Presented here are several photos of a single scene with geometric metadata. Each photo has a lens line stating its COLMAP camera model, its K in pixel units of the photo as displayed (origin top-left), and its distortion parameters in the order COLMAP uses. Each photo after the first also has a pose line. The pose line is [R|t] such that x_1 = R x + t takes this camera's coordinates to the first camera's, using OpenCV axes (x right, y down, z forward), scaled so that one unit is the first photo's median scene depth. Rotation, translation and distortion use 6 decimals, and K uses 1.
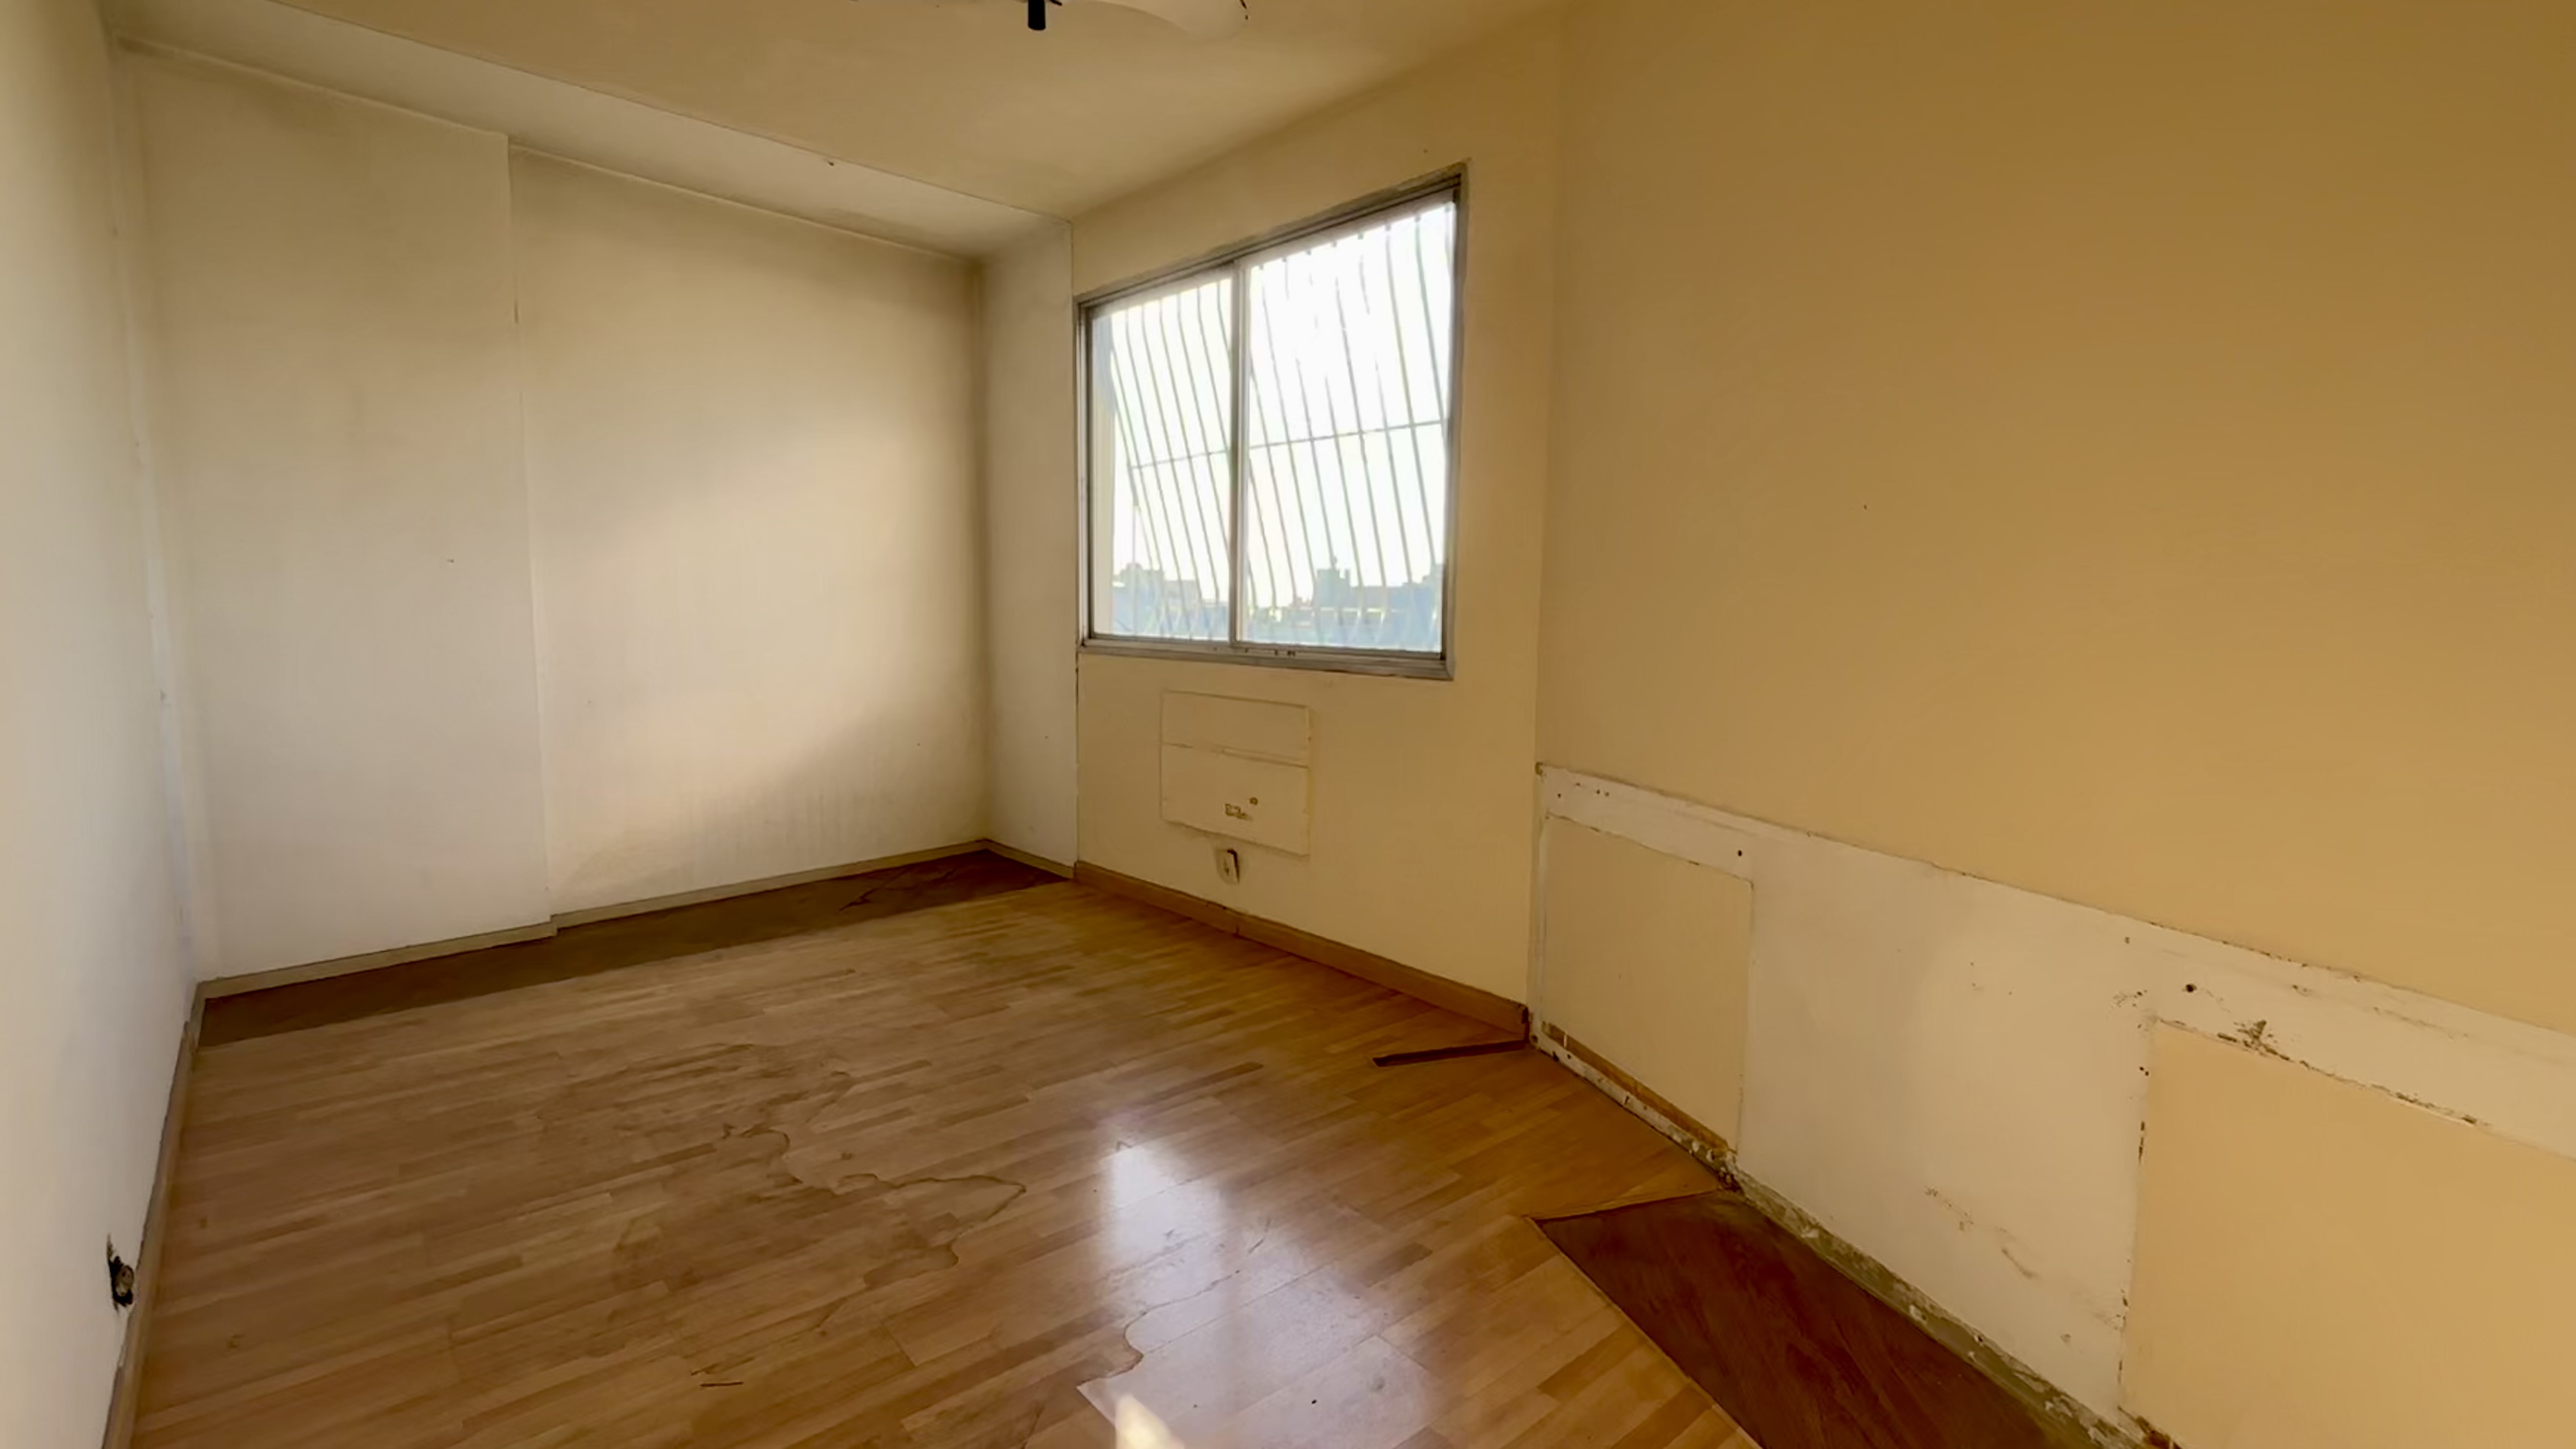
lens RADIAL K [[1161.1, 0, 1288.1], [0, 1161.1, 724.1], [0, 0, 1]] dist [0.018831, -0.000575]
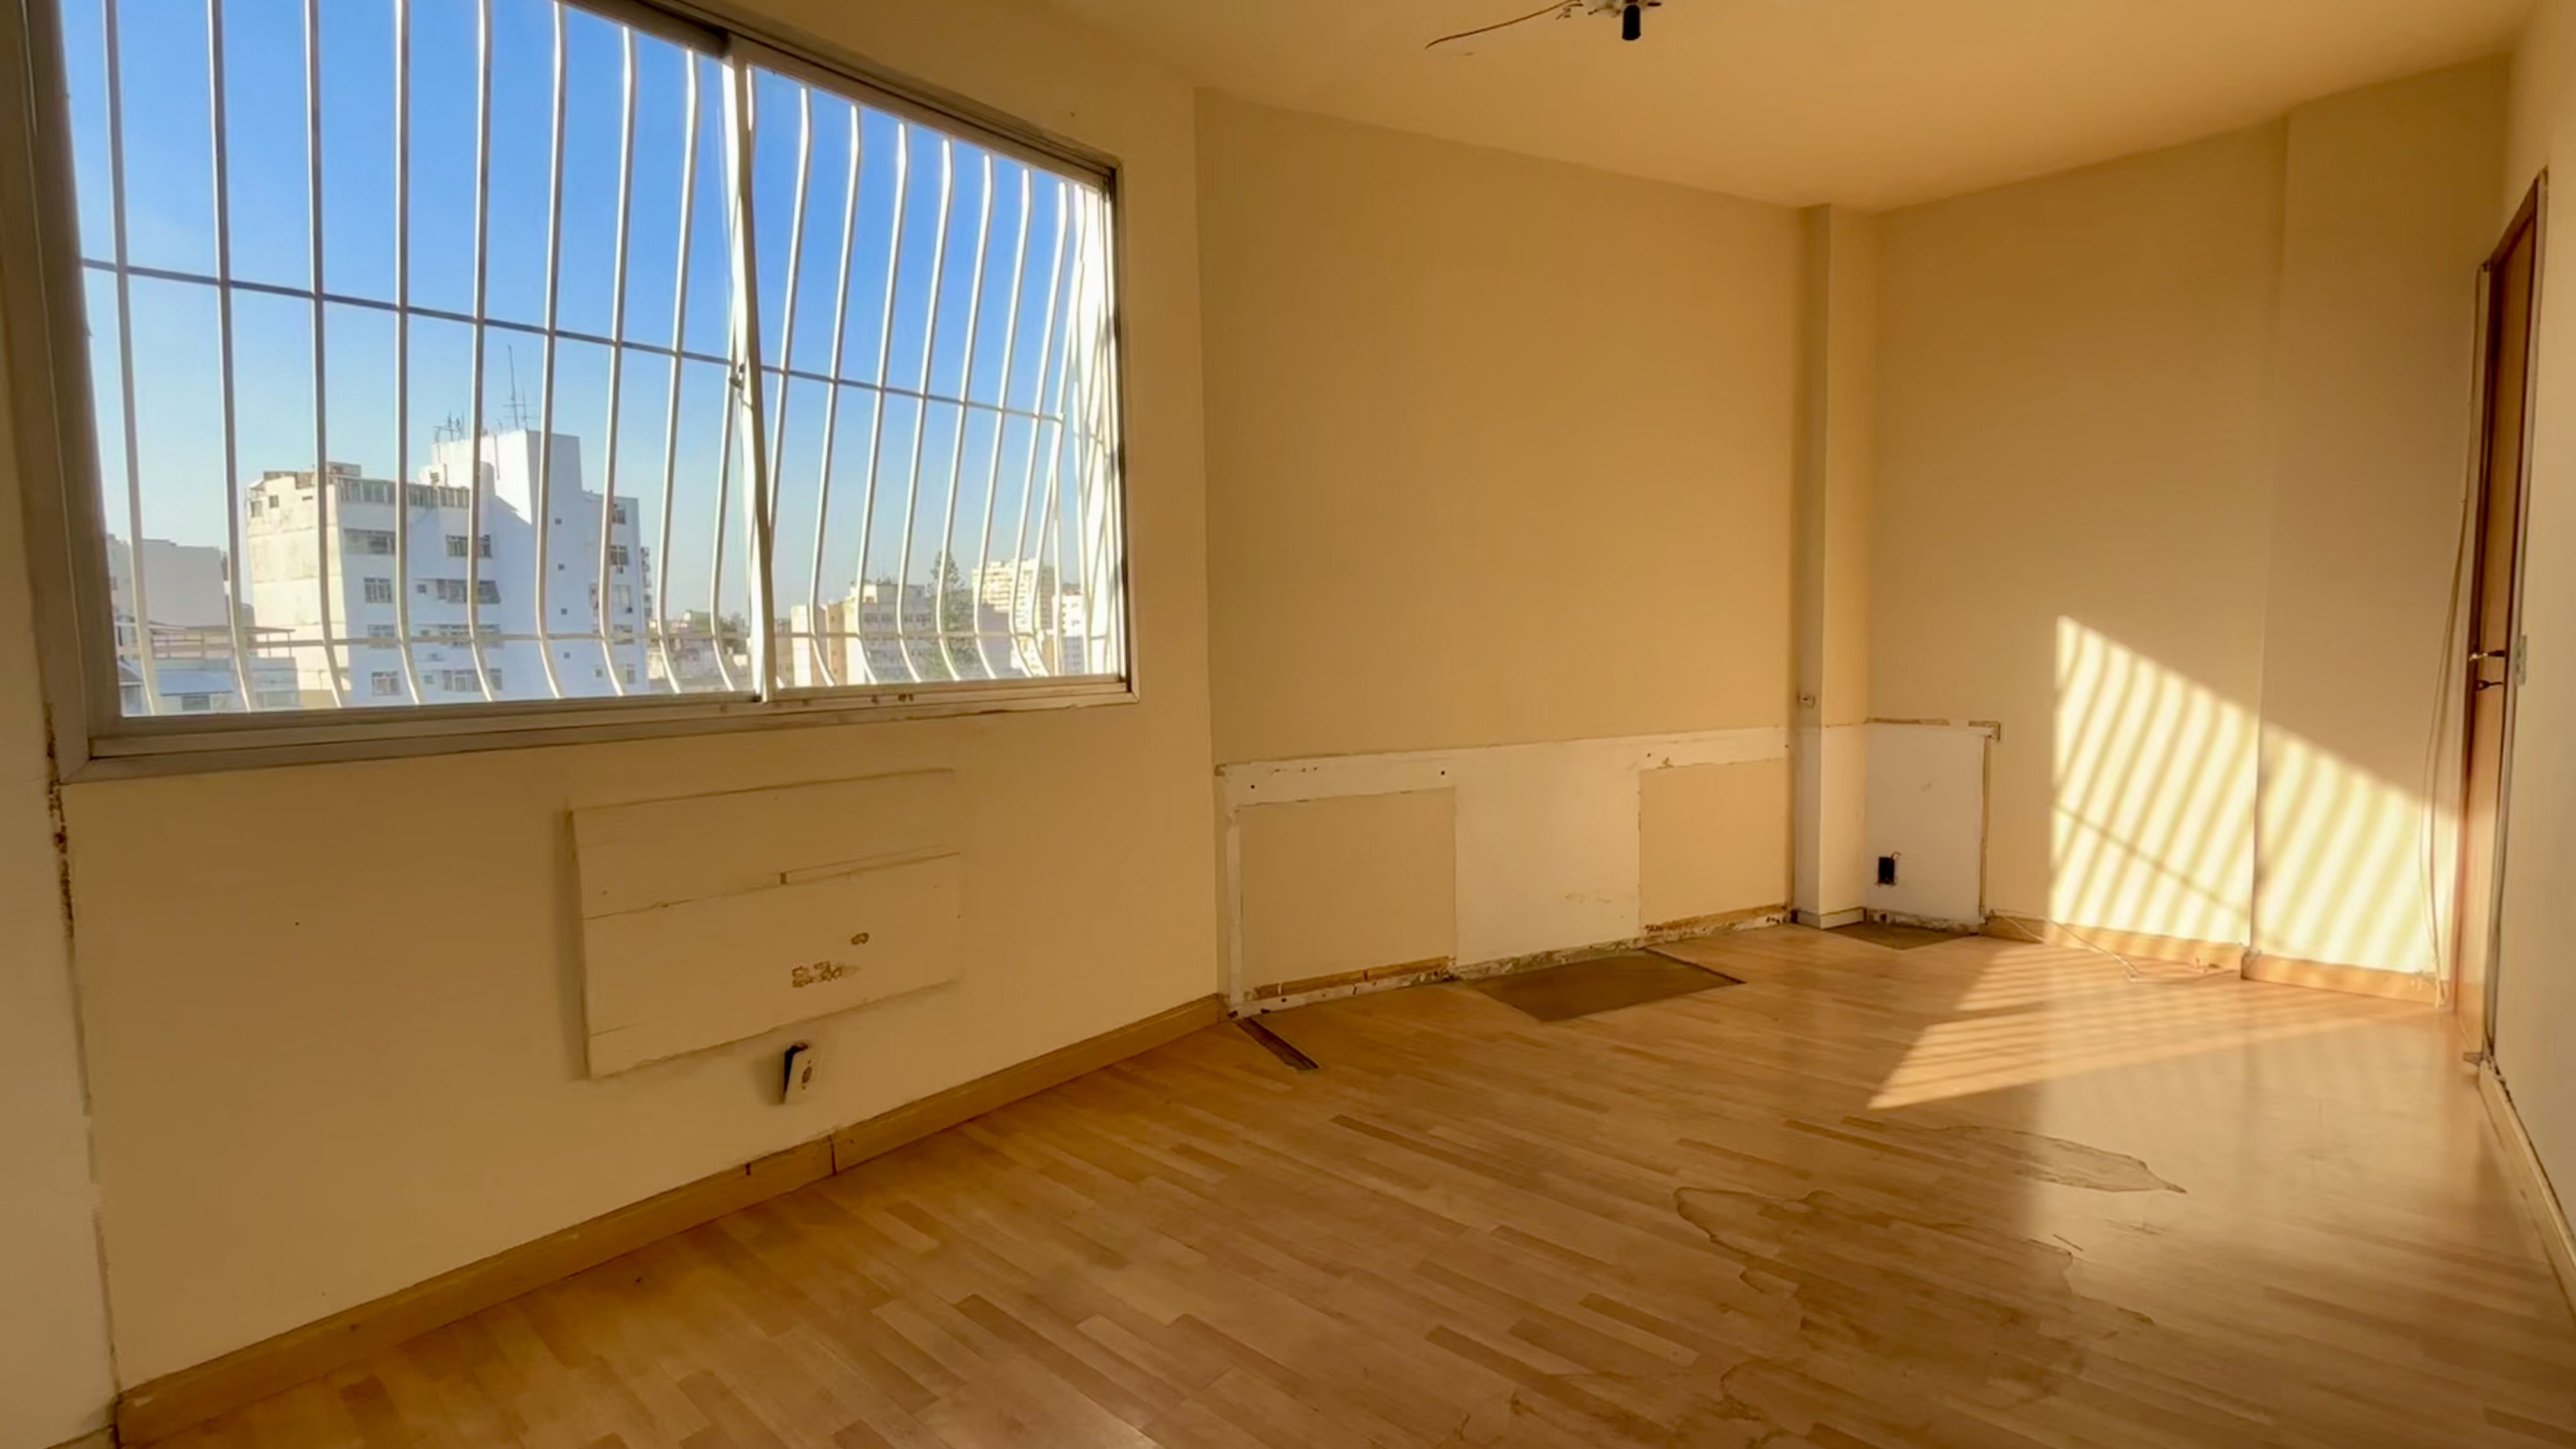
lens RADIAL K [[1161.1, 0, 1287.8], [0, 1161.1, 722.7], [0, 0, 1]] dist [0.018831, -0.000575]
pose [[-0.148694, -0.082711, 0.985418, -0.877360], [0.120633, 0.987536, 0.101092, -0.110756], [-0.981498, 0.133906, -0.136863, 1.091489]]
